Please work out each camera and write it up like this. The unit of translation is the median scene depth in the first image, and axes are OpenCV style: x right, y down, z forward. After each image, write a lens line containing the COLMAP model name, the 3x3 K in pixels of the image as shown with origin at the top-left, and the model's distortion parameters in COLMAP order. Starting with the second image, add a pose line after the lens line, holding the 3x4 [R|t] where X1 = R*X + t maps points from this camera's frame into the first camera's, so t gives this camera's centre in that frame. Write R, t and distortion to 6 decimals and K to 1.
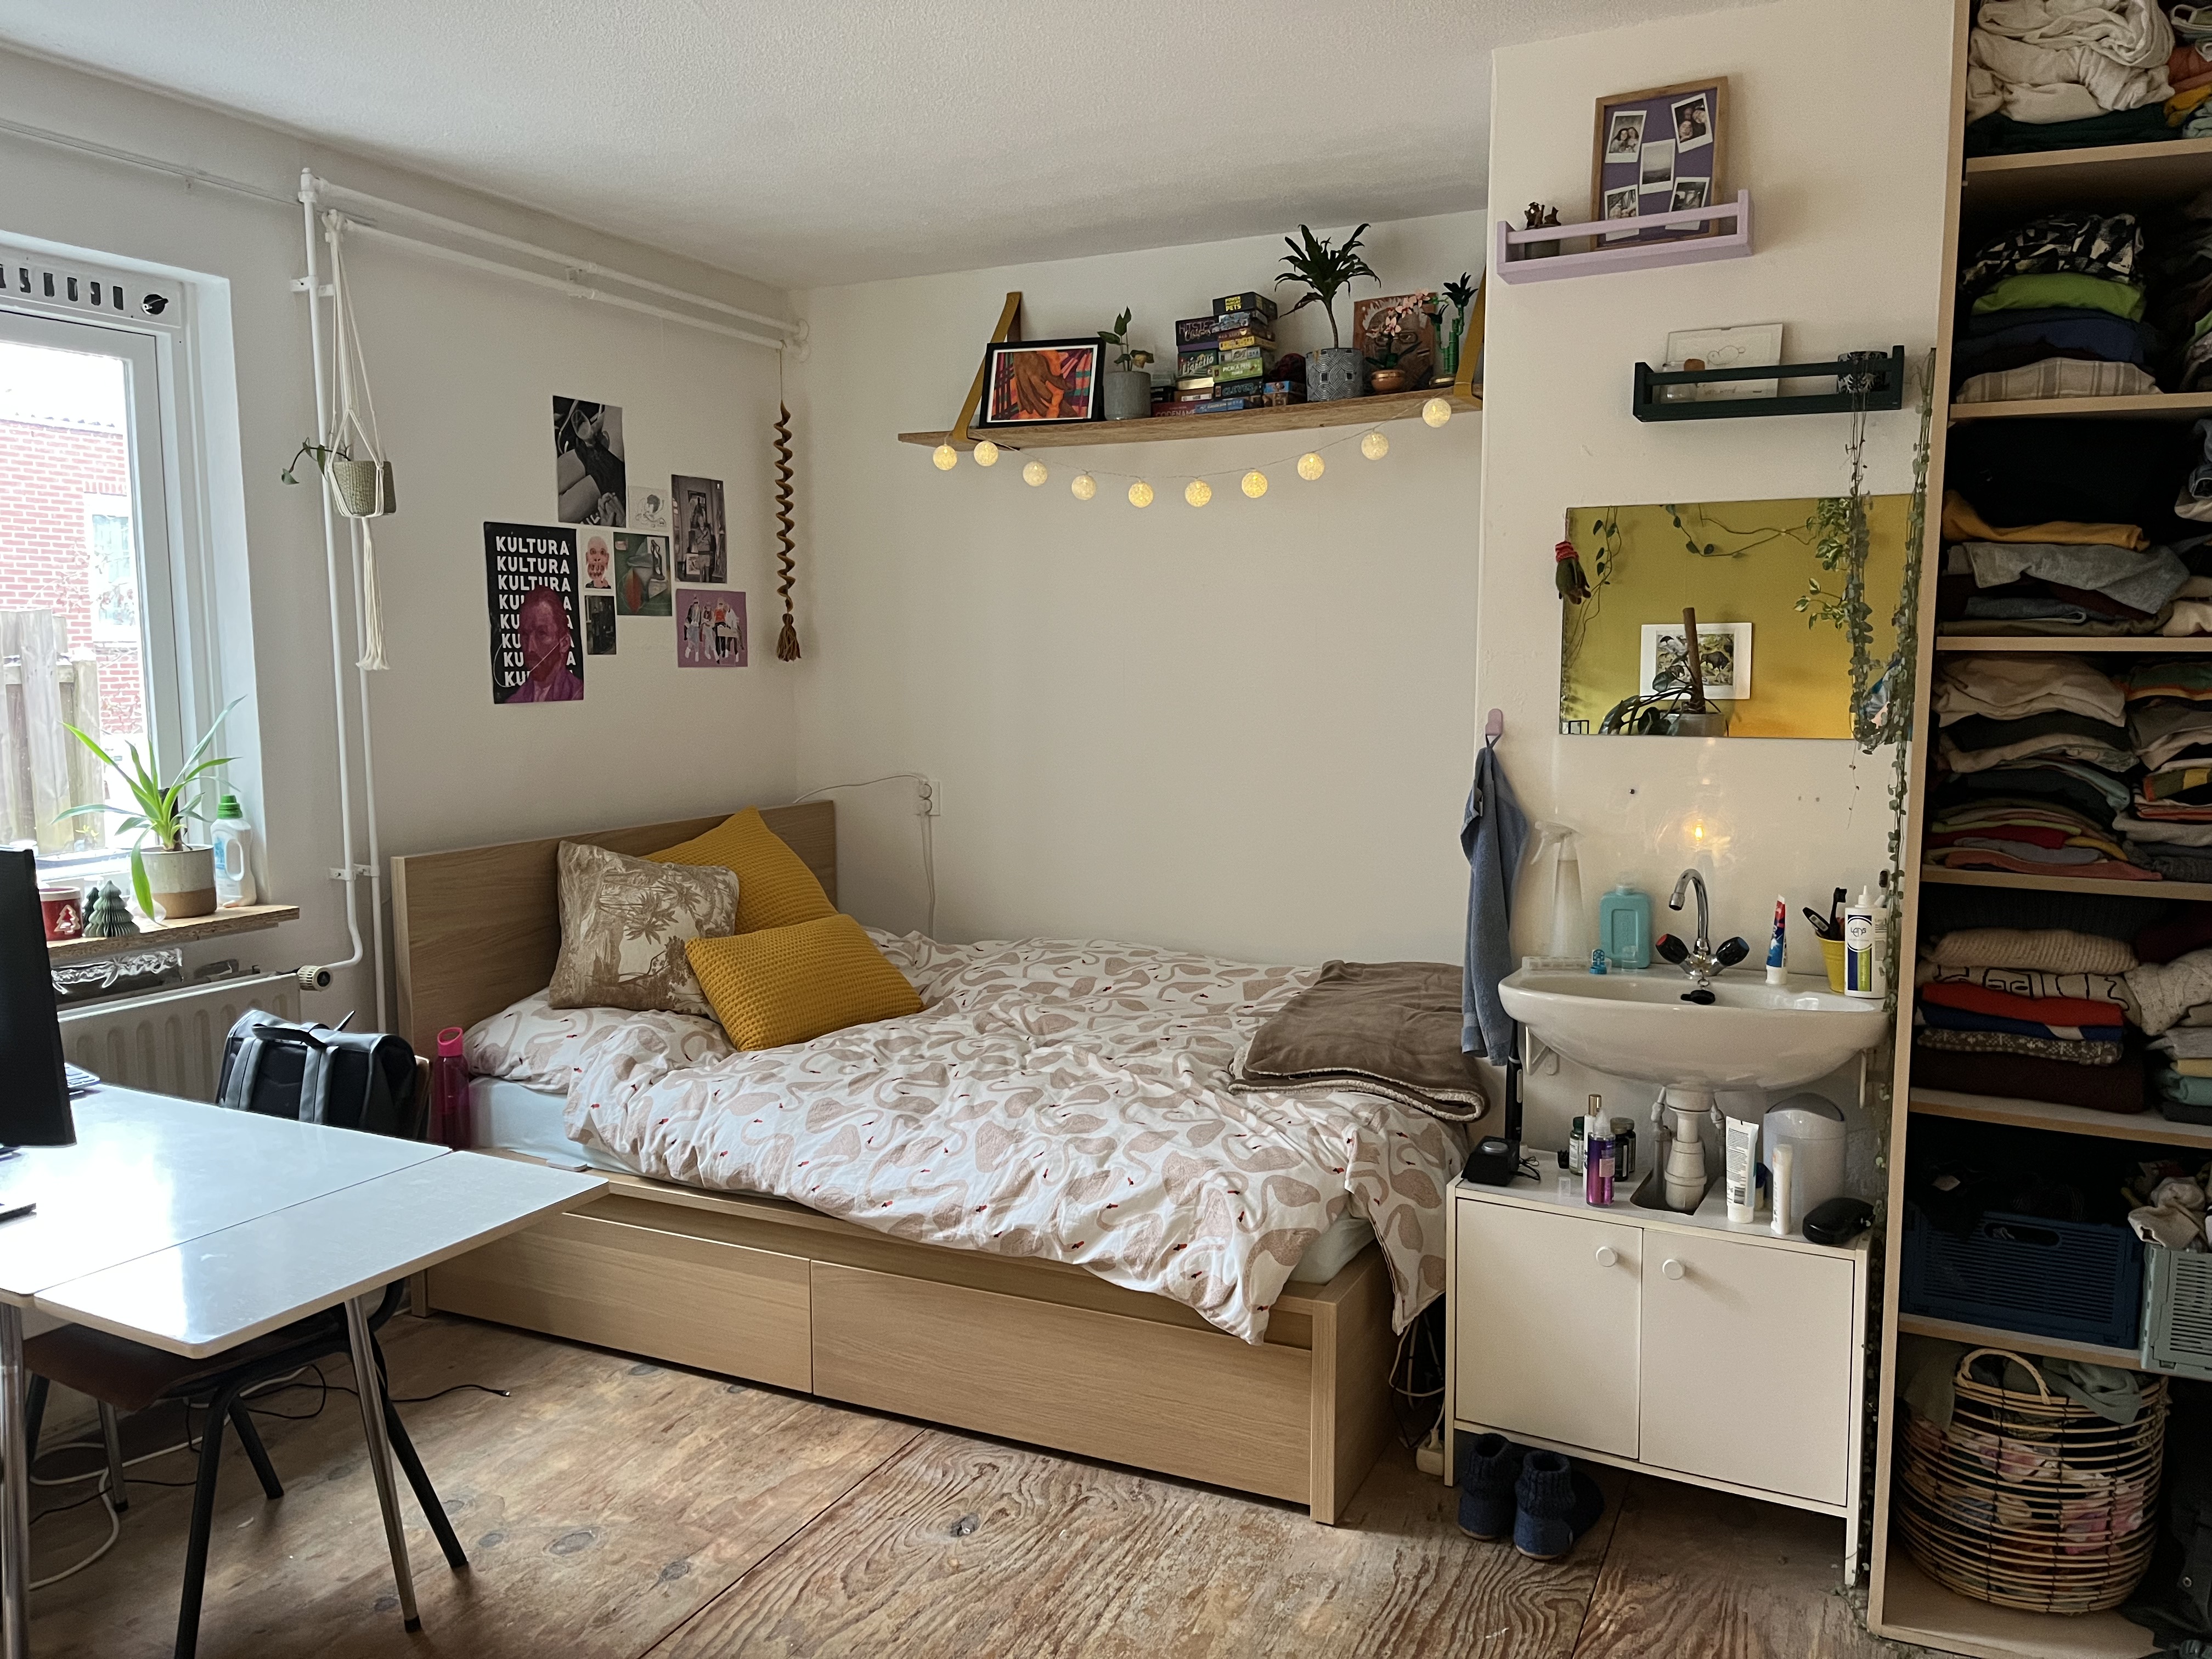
lens RADIAL K [[1658.6, 0, 1101.9], [0, 1658.6, 822.9], [0, 0, 1]] dist [0.001796, -0.030450]
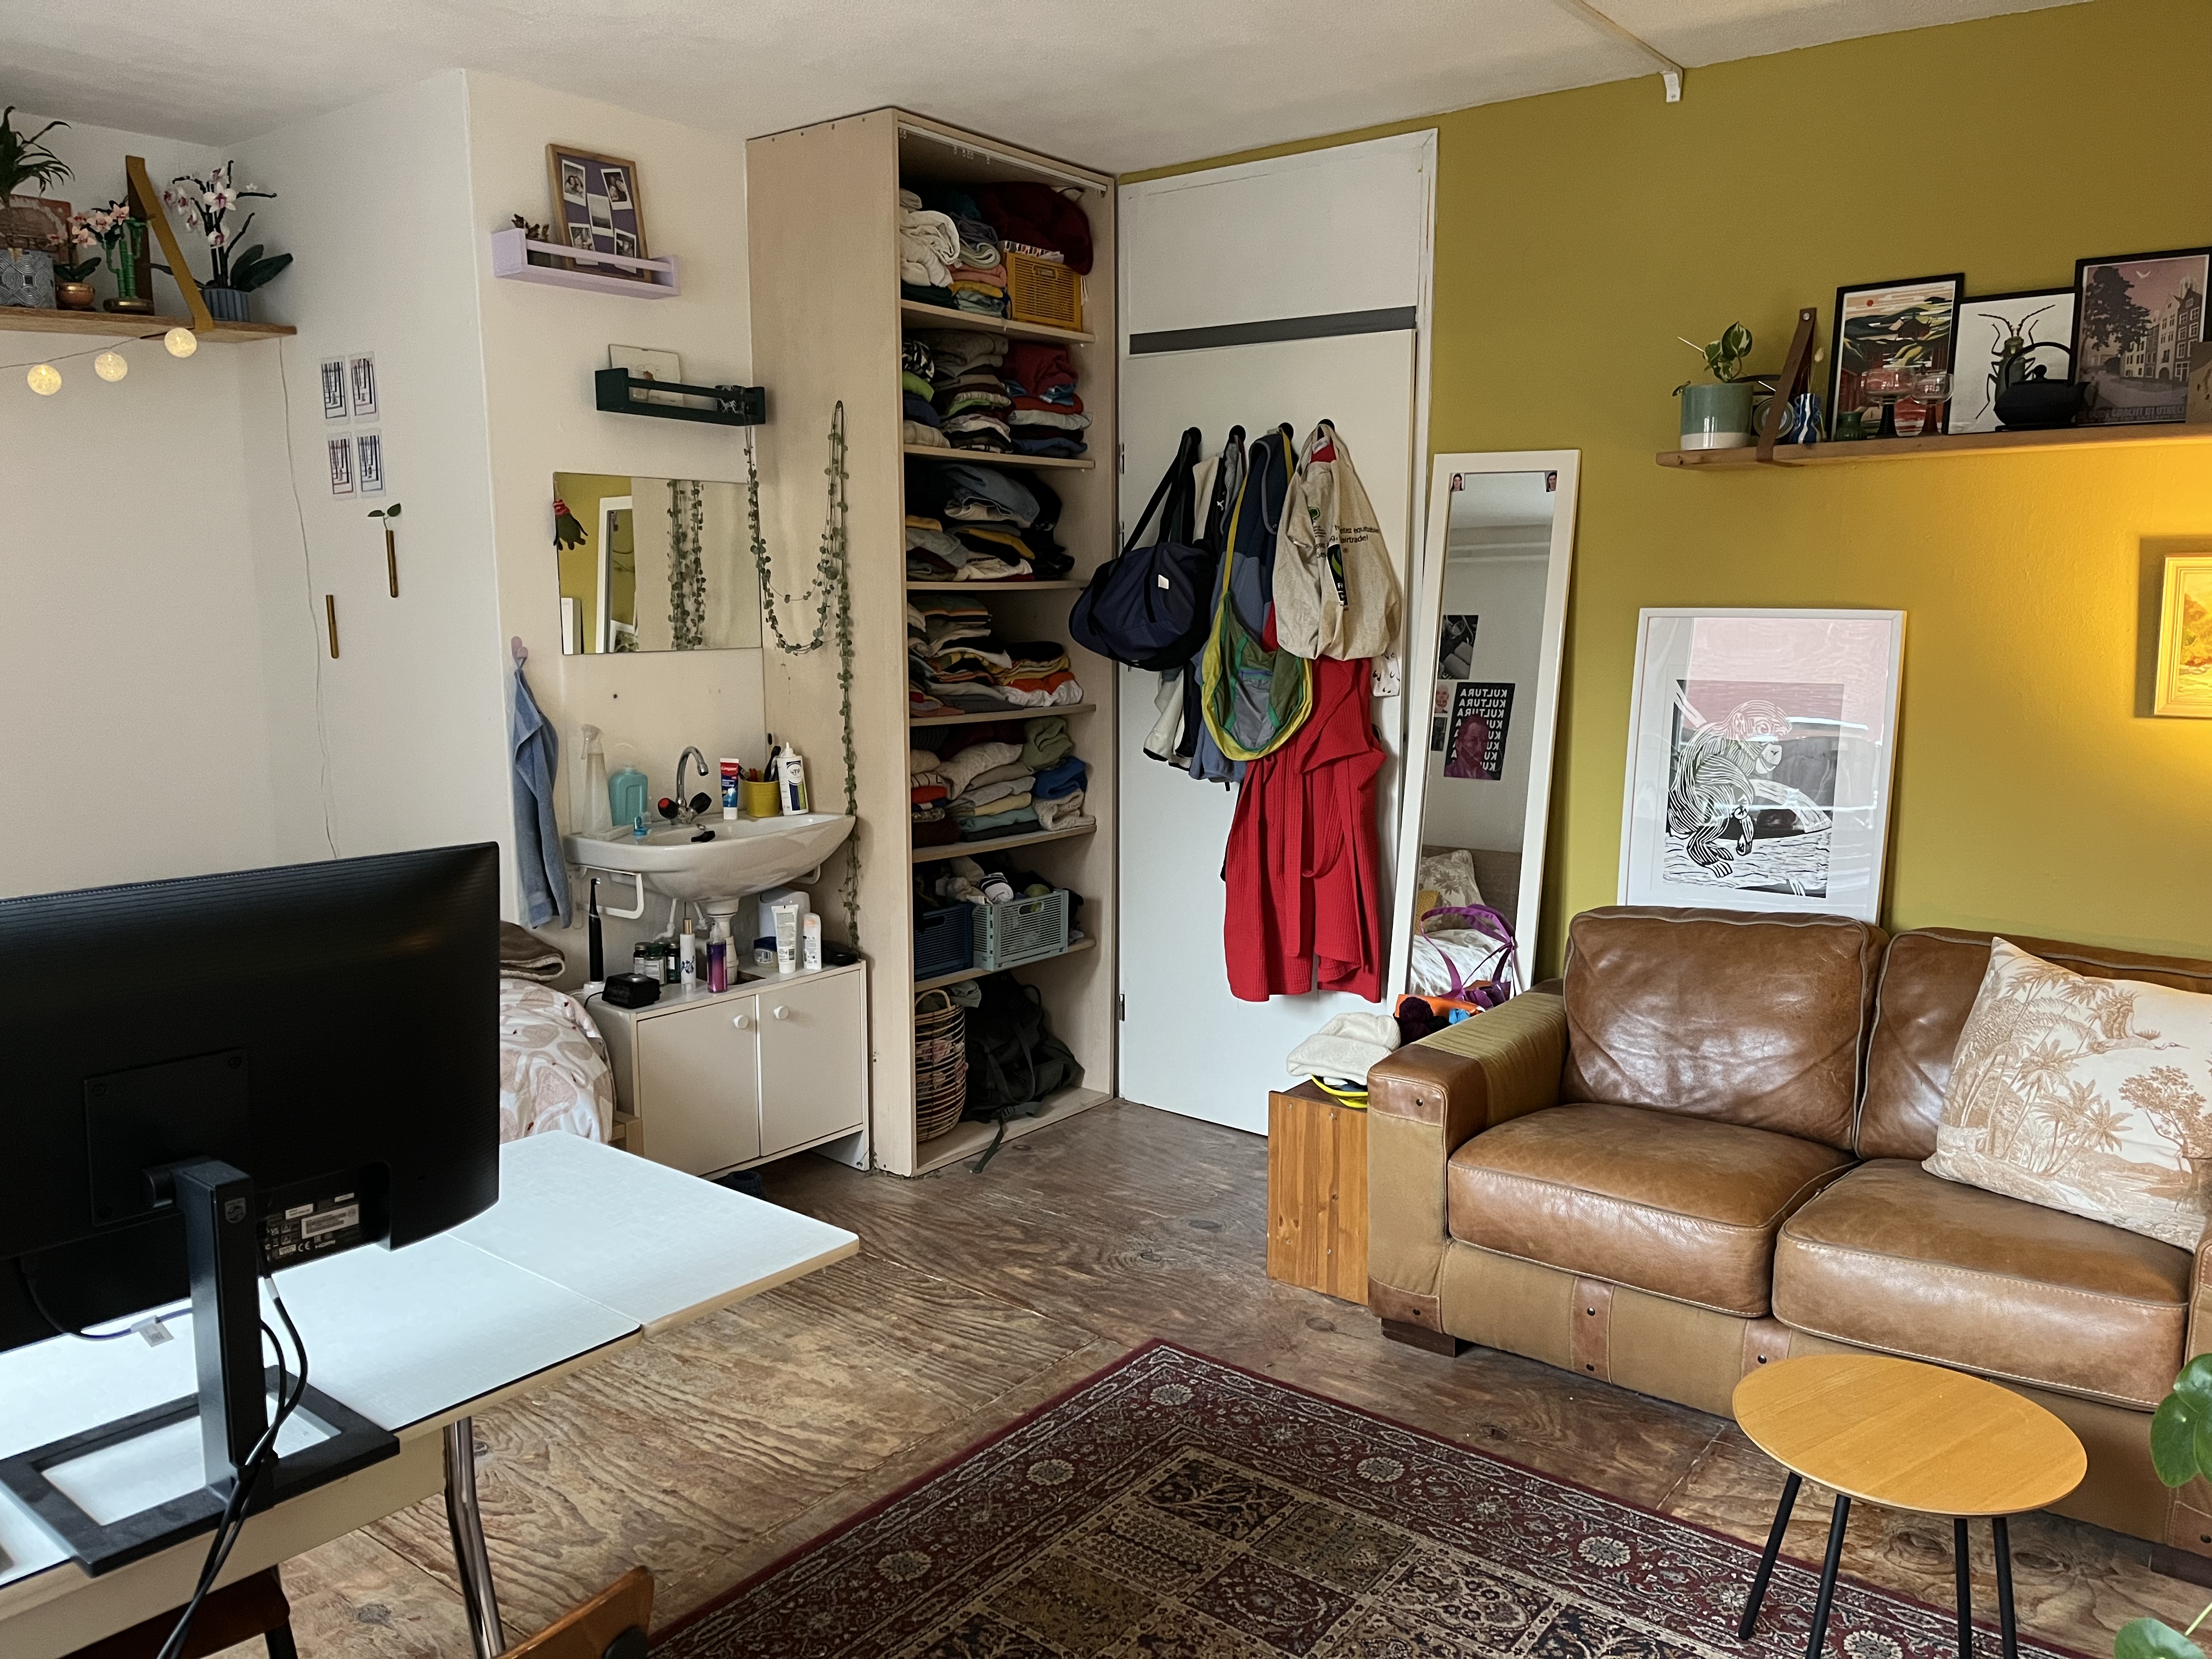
lens RADIAL K [[1658.6, 0, 1106.9], [0, 1658.6, 847.4], [0, 0, 1]] dist [0.001796, -0.030450]
pose [[0.195807, -0.154378, 0.968415, -0.936393], [0.095573, 0.985834, 0.137831, -0.047444], [-0.975974, 0.065566, 0.207787, 0.375743]]
